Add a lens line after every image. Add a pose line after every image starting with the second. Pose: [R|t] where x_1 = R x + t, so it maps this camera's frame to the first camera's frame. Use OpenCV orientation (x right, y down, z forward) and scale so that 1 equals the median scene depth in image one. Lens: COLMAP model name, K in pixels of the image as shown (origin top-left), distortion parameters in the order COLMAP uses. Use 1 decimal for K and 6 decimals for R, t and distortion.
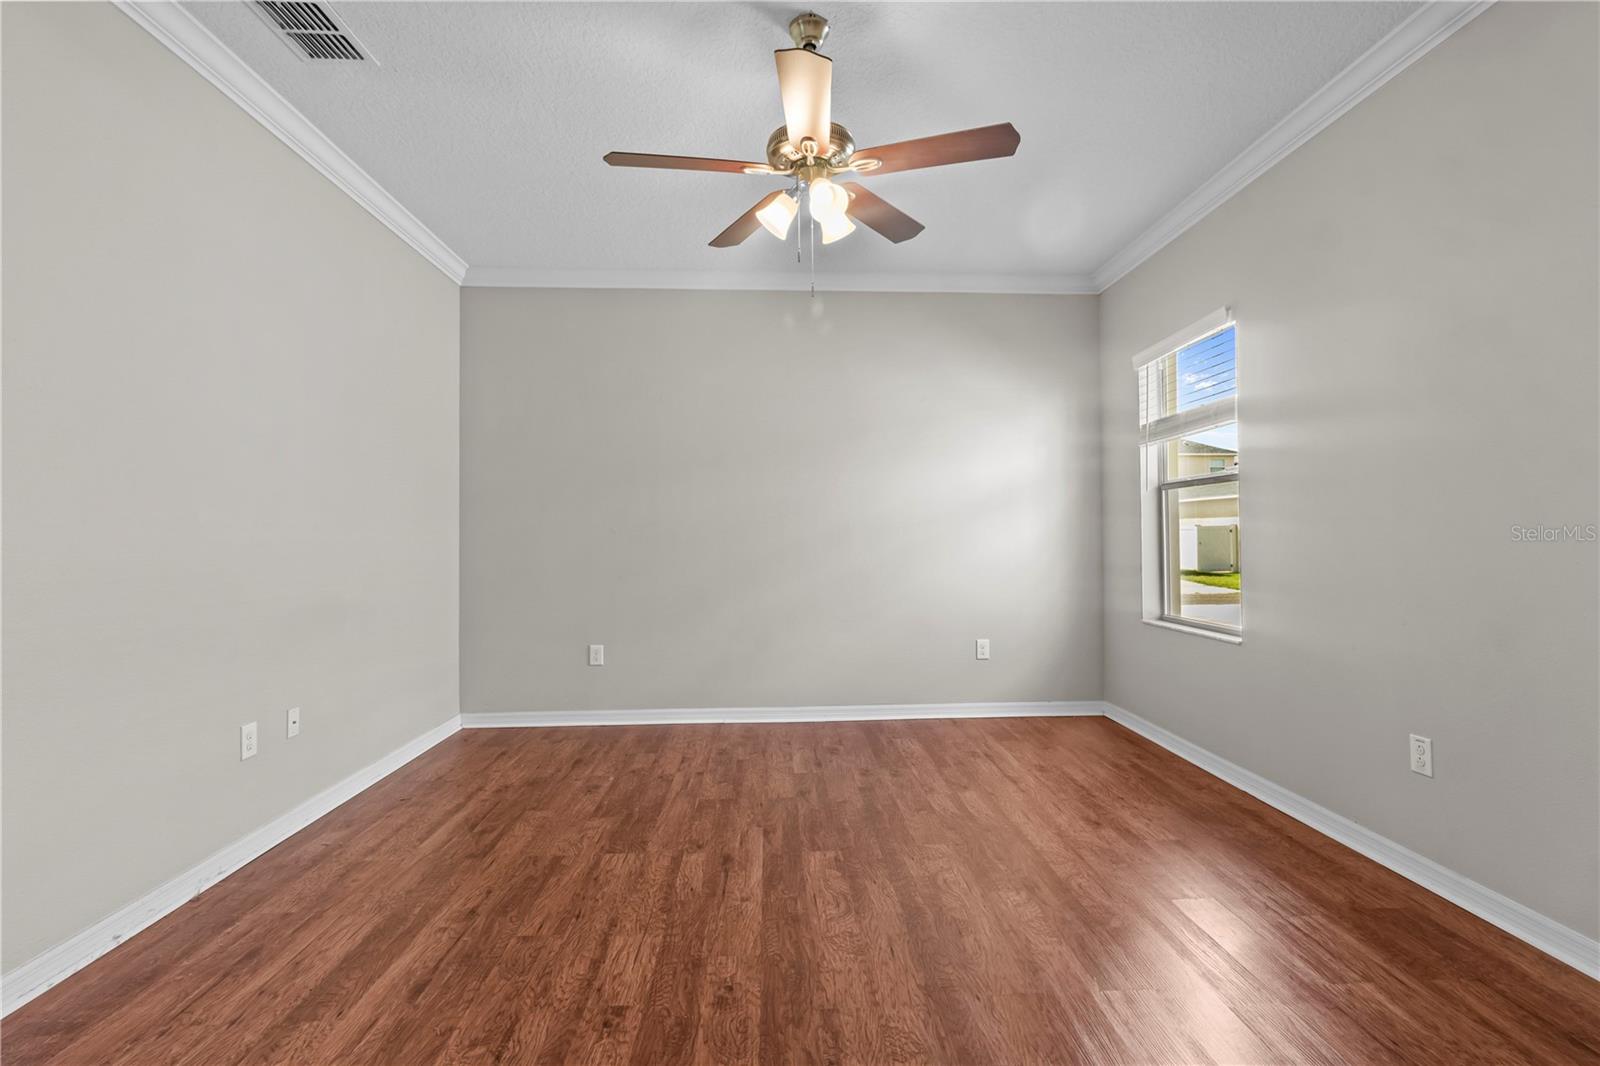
lens RADIAL K [[732.6, 0, 800.0], [0, 732.6, 533.0], [0, 0, 1]] dist [-0.005050, -0.000208]
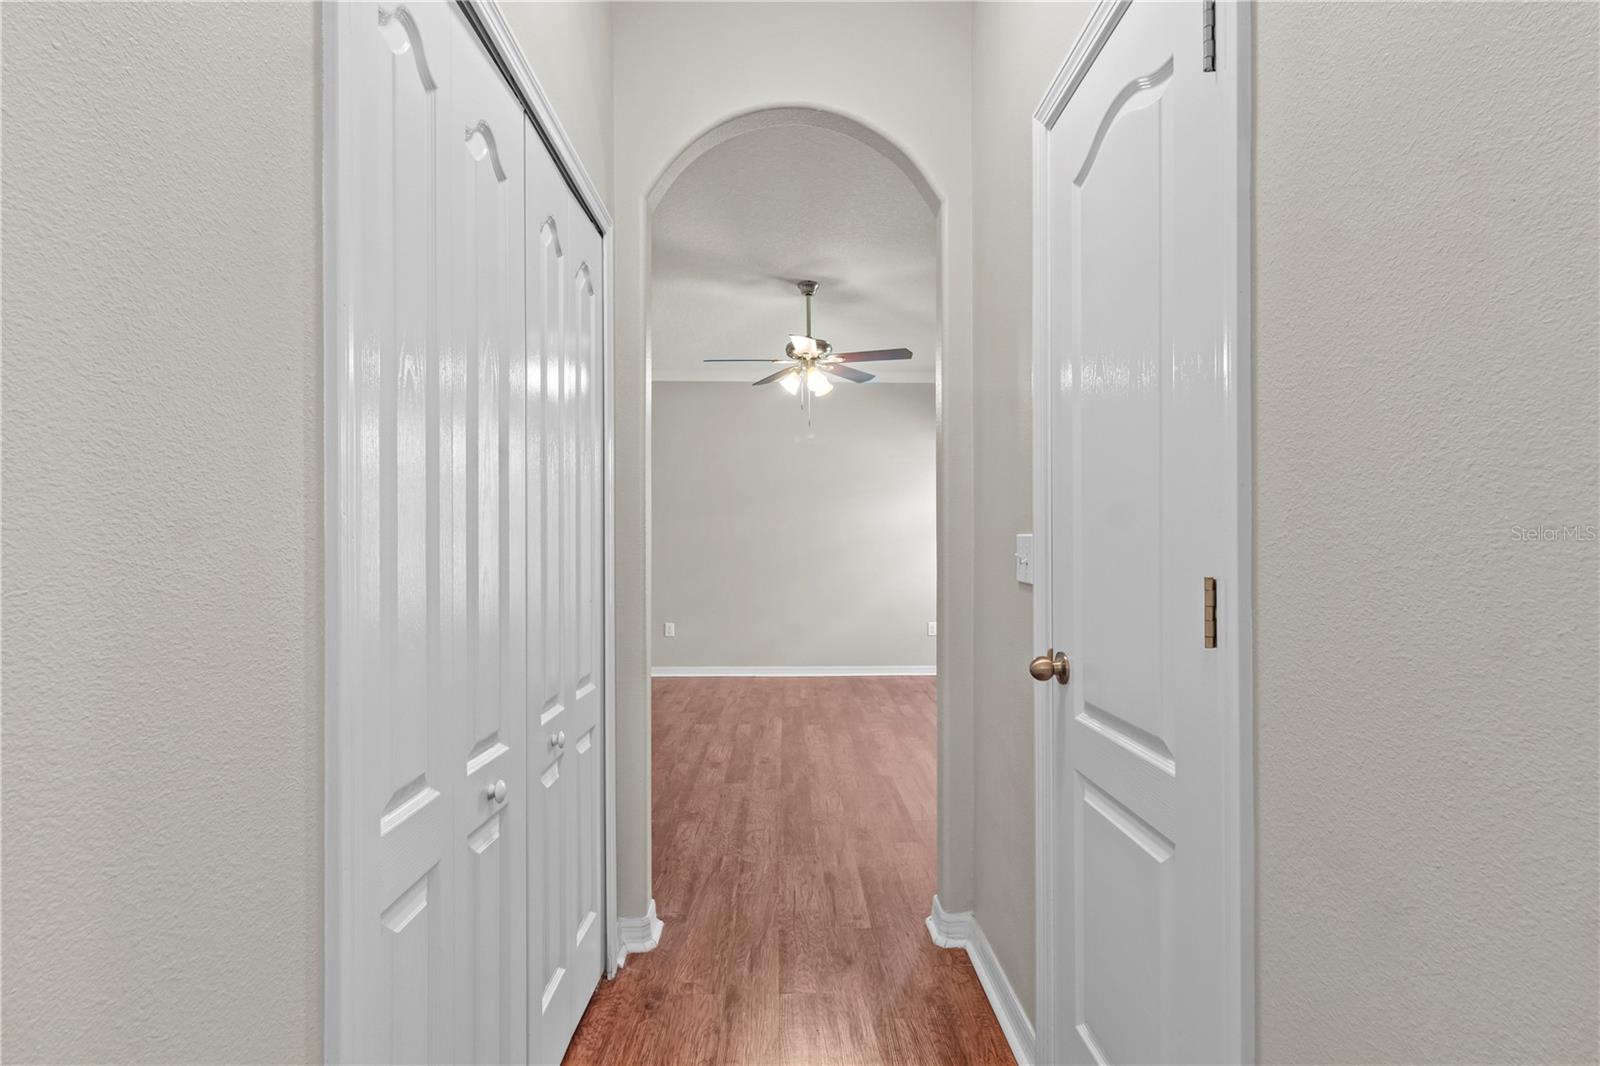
lens RADIAL K [[742.2, 0, 796.9], [0, 742.2, 553.9], [0, 0, 1]] dist [0.002292, 0.000226]
pose [[0.999587, 0.005475, -0.028201, 0.029267], [-0.005150, 0.999920, 0.011578, -0.008198], [0.028262, -0.011428, 0.999535, -0.674310]]
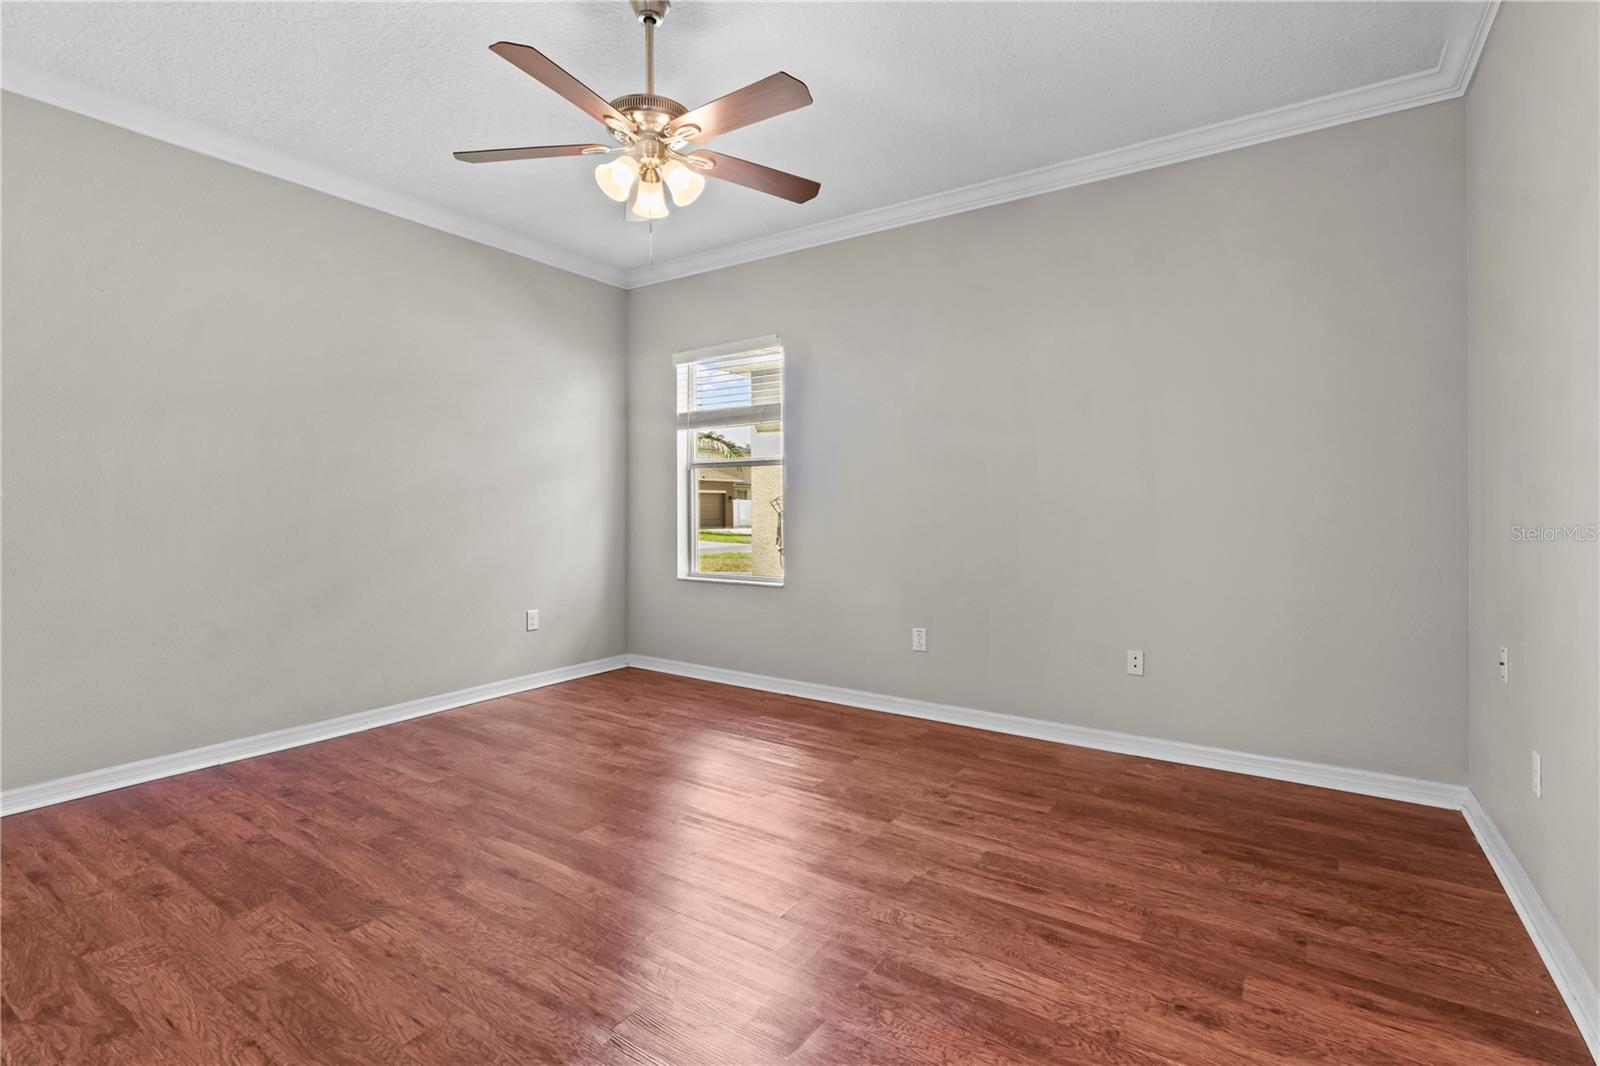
lens RADIAL K [[747.9, 0, 801.3], [0, 747.9, 502.1], [0, 0, 1]] dist [0.002957, -0.000053]
pose [[0.598397, 0.010179, 0.801135, -0.481383], [-0.006835, 0.999948, -0.007600, 0.006242], [-0.801170, -0.000928, 0.598436, 0.146098]]
